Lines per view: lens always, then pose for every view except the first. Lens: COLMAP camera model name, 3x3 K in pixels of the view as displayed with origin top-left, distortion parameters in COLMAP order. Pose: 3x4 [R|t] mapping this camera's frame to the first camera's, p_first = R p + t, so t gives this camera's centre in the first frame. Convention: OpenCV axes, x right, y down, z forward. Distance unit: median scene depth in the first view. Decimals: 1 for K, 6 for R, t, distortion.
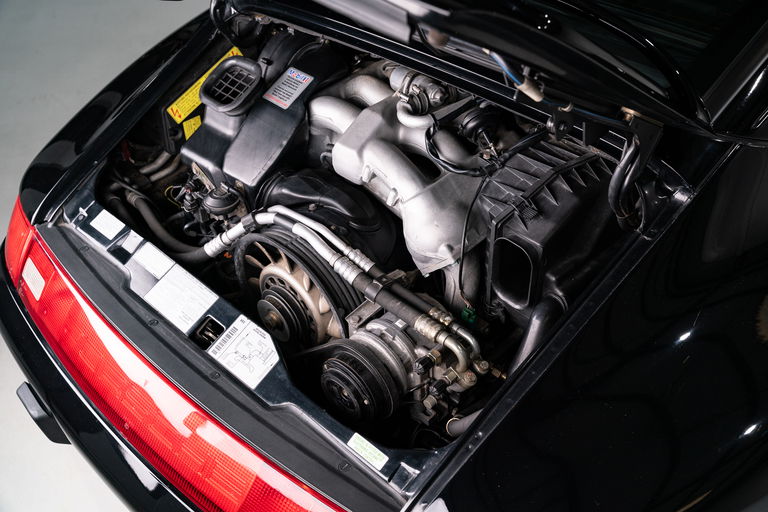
lens RADIAL K [[753.2, 0, 384.4], [0, 753.2, 255.7], [0, 0, 1]] dist [-0.012949, 0.000000]
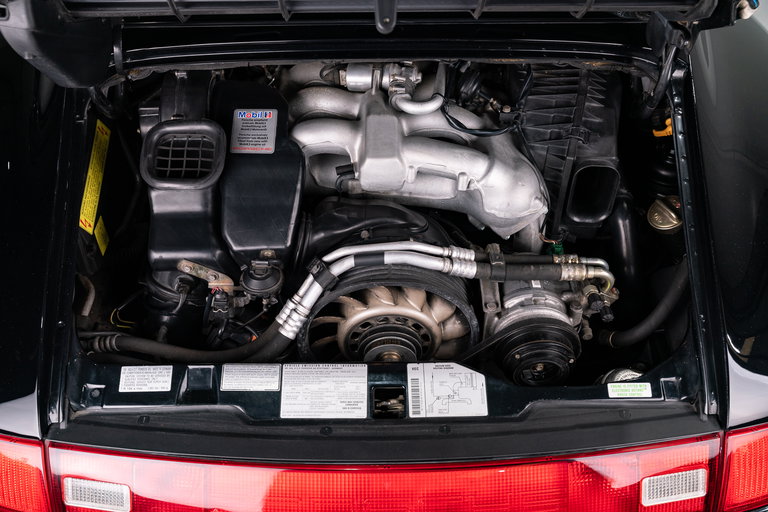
lens RADIAL K [[753.2, 0, 385.0], [0, 753.2, 254.3], [0, 0, 1]] dist [-0.012949, 0.000000]
pose [[0.713487, -0.464898, 0.524219, -0.620012], [0.437553, 0.879983, 0.184872, -0.219008], [-0.547250, 0.097470, 0.831274, 0.231753]]
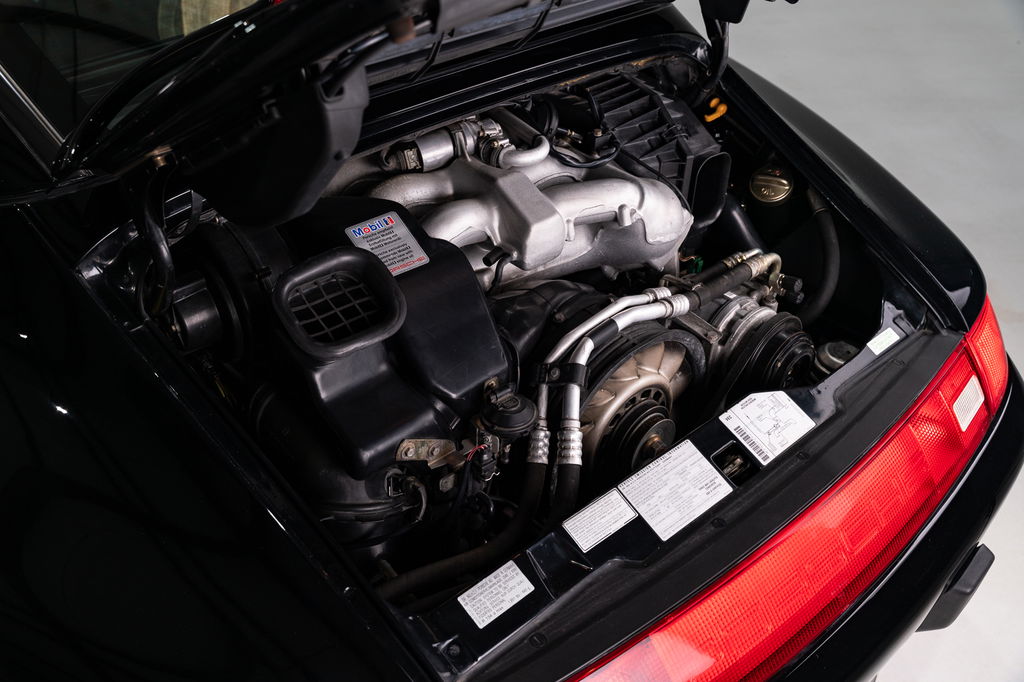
lens RADIAL K [[1004.2, 0, 517.8], [0, 1004.2, 341.0], [0, 0, 1]] dist [-0.012949, 0.000000]
pose [[0.059121, -0.566835, 0.821707, -0.978276], [0.621602, 0.664990, 0.414004, -0.513589], [-0.781099, 0.486298, 0.391661, 0.710623]]
